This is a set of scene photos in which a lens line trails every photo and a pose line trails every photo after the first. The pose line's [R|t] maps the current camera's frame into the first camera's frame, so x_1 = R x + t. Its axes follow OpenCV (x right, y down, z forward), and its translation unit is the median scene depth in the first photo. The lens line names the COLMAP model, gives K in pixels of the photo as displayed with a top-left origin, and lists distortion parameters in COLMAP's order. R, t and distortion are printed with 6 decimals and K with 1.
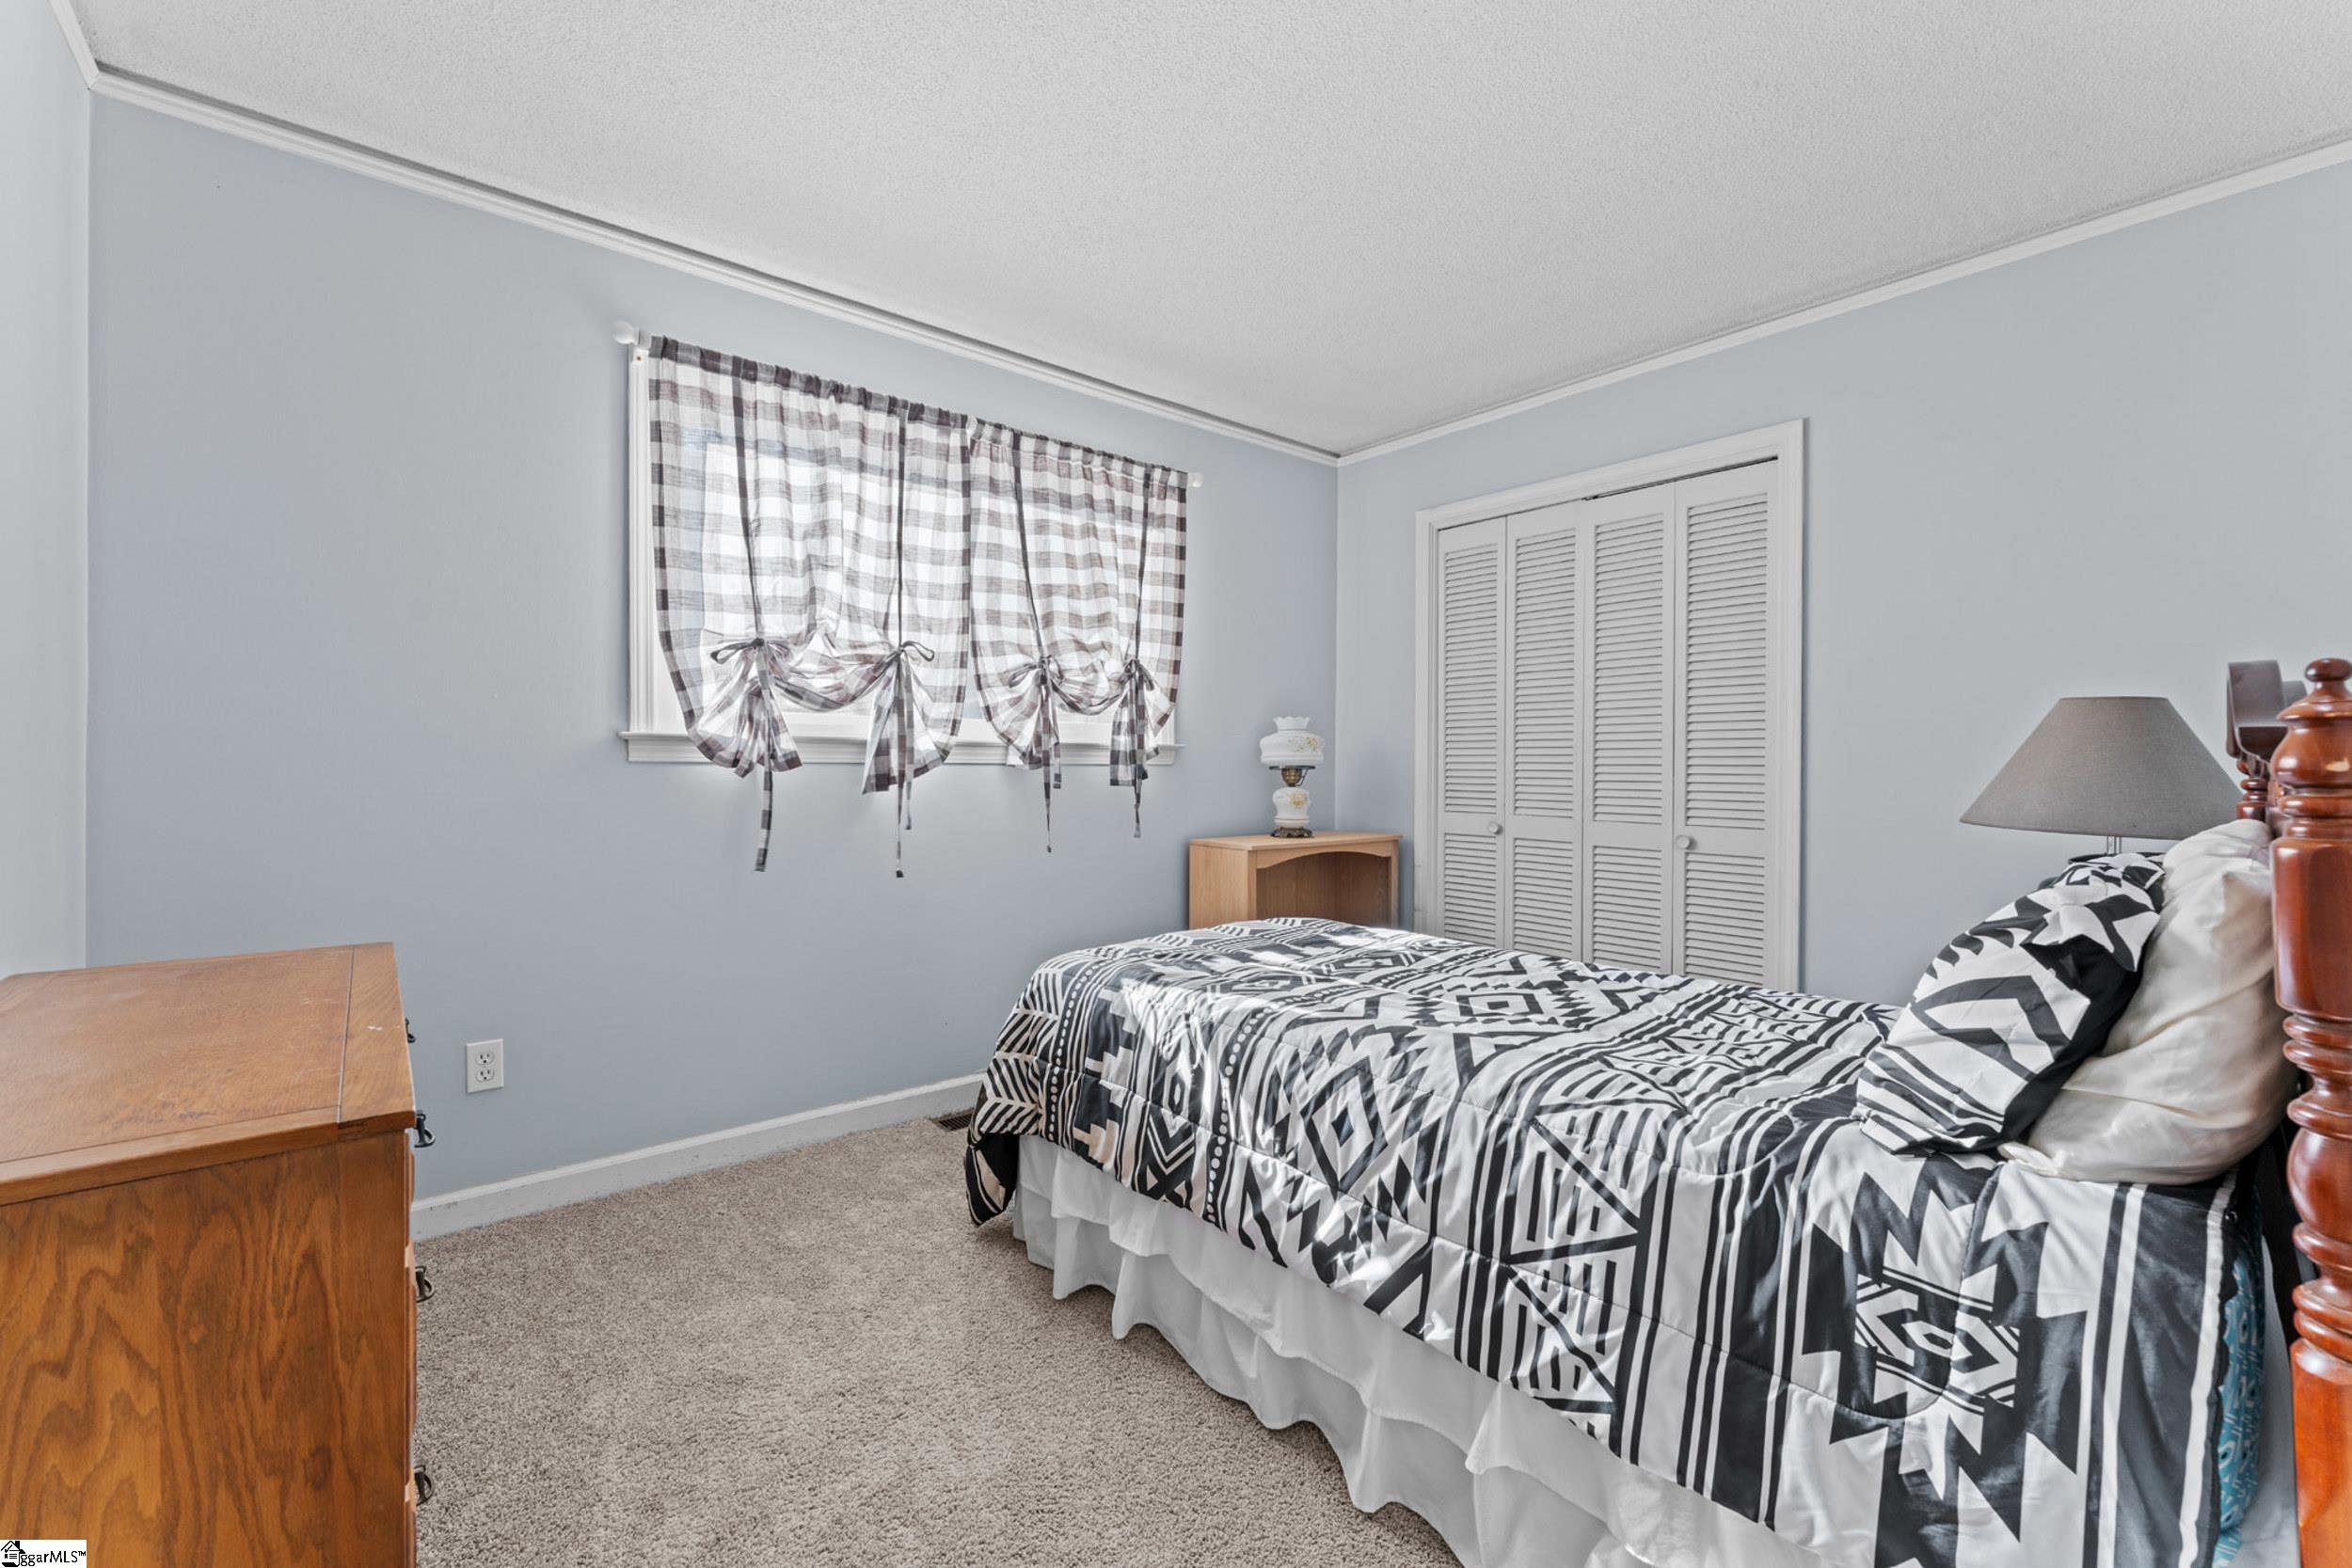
lens RADIAL K [[946.4, 0, 1171.2], [0, 946.4, 777.9], [0, 0, 1]] dist [-0.000336, -0.000063]
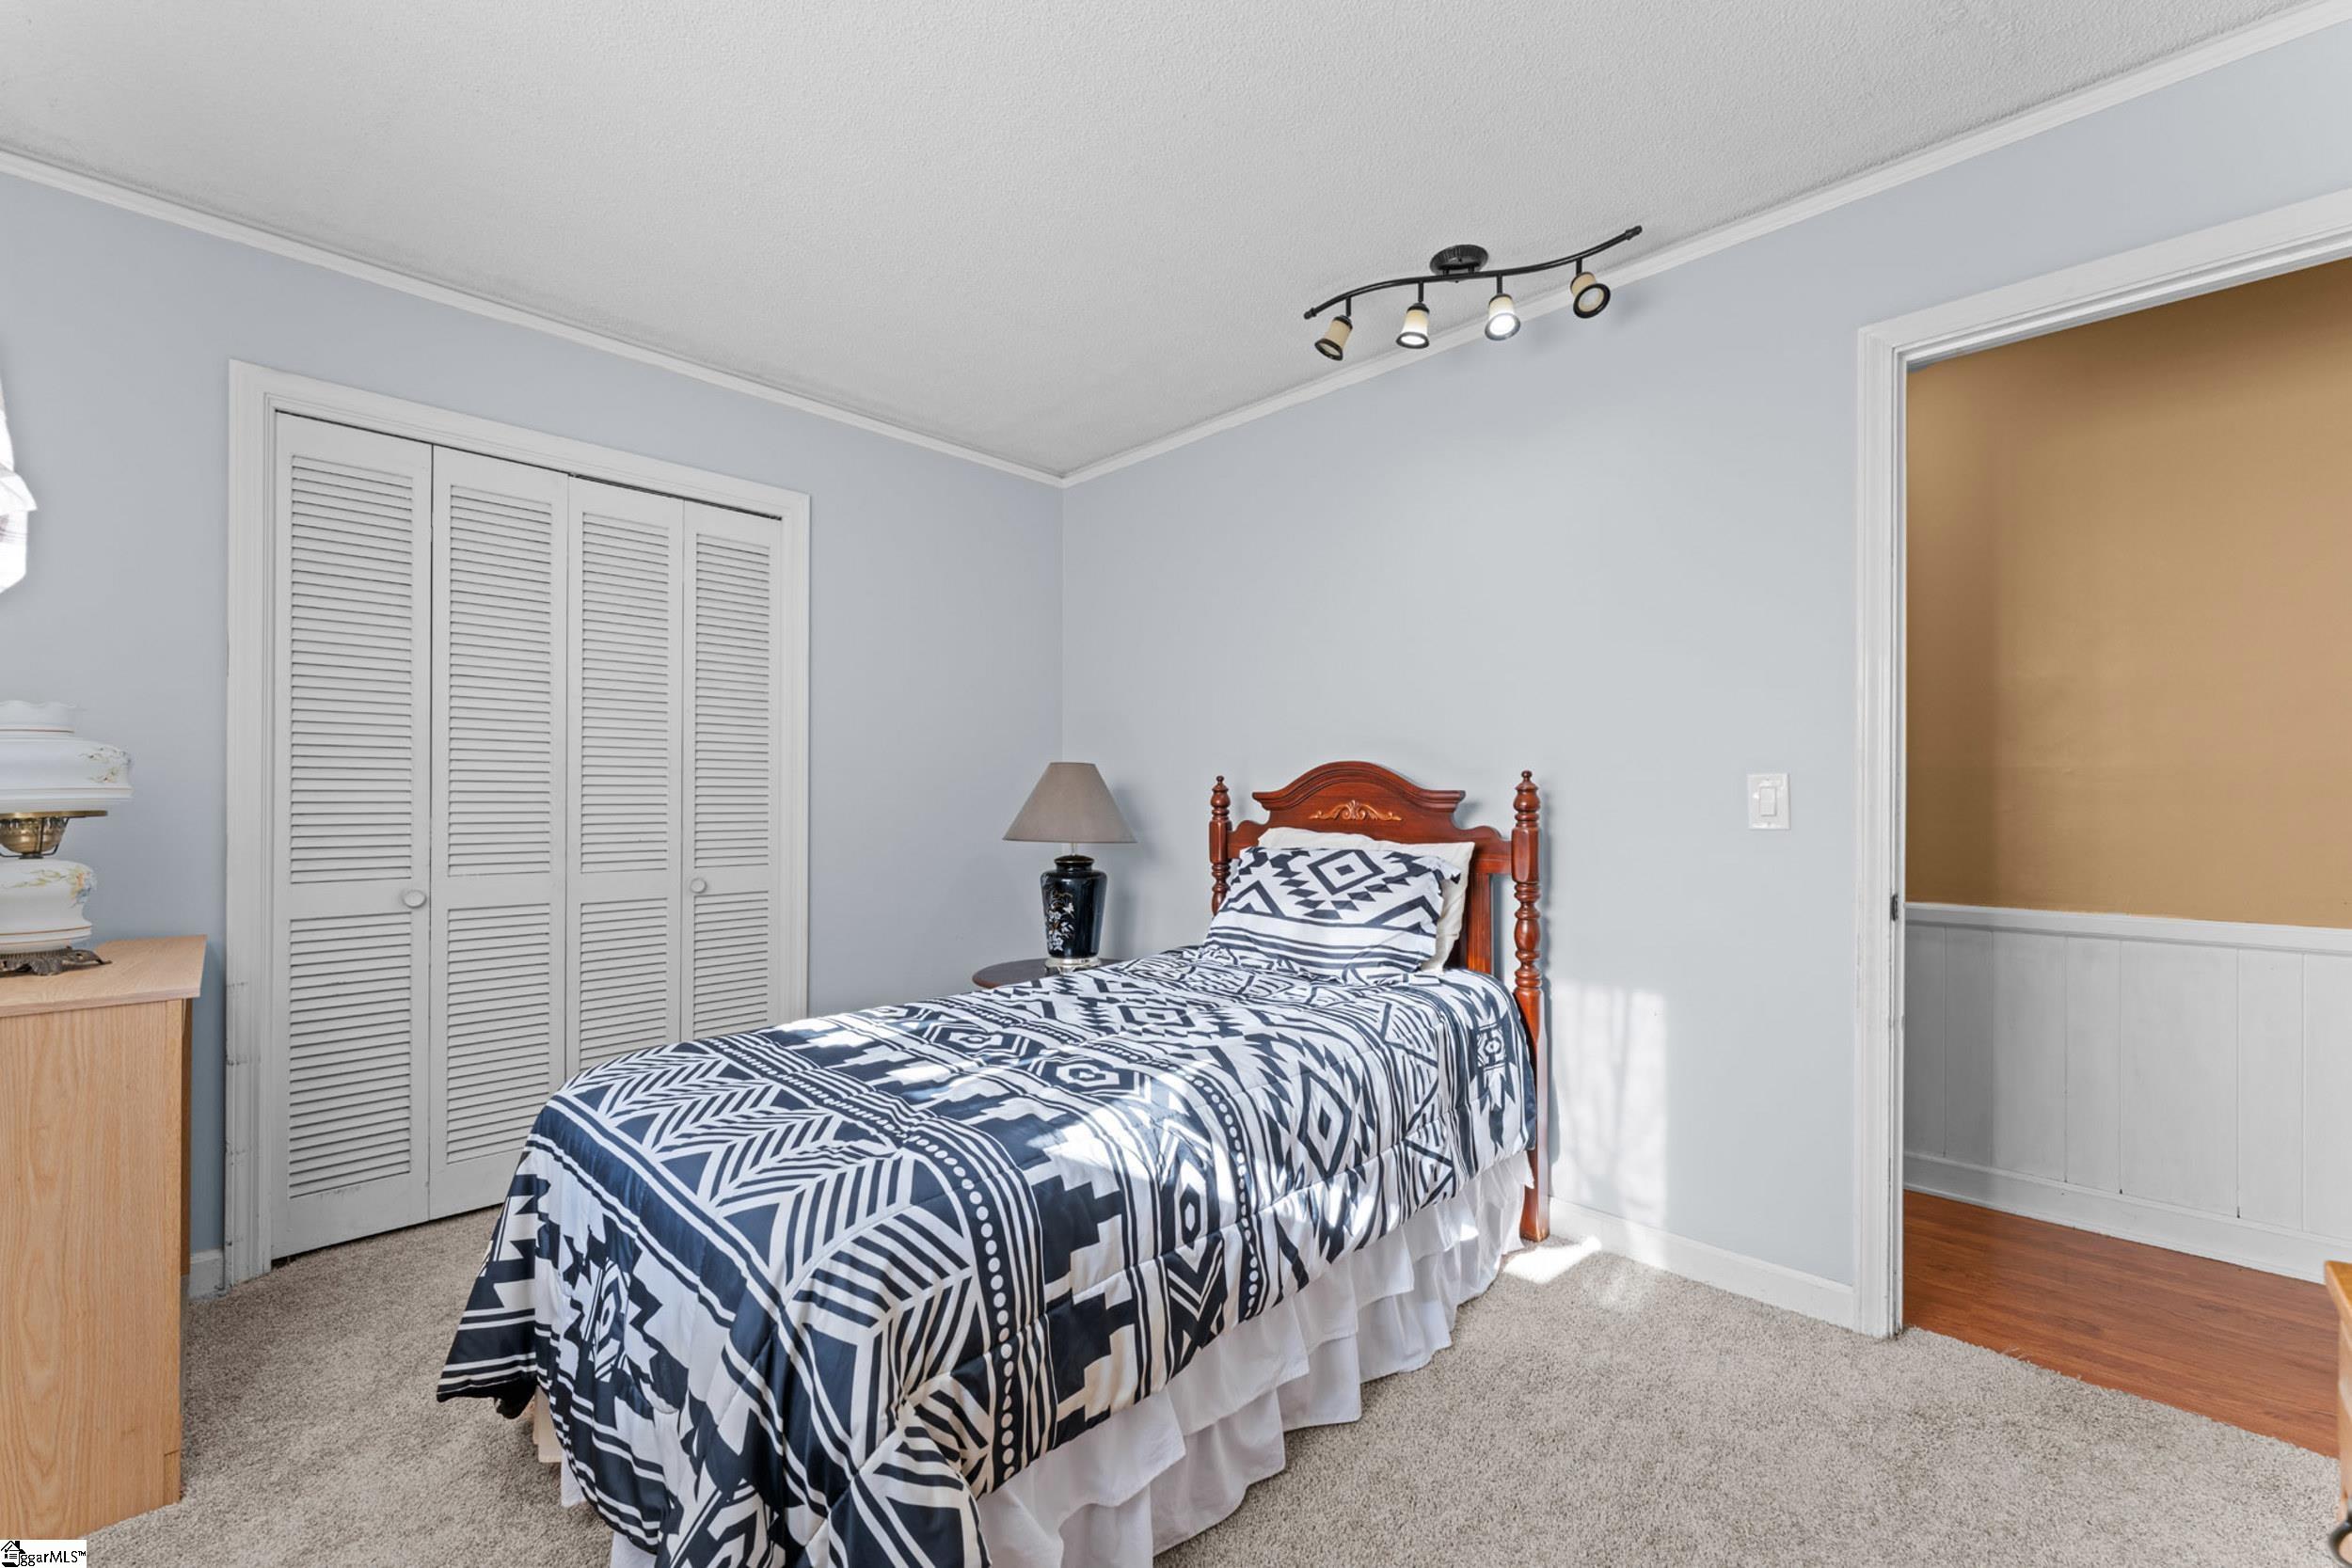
lens RADIAL K [[973.4, 0, 1176.0], [0, 973.4, 784.0], [0, 0, 1]] dist [-0.000992, -0.000048]
pose [[-0.118662, 0.010162, 0.992883, -0.743024], [0.012849, 0.999880, -0.008698, -0.029050], [-0.992852, 0.011725, -0.118778, 0.991299]]
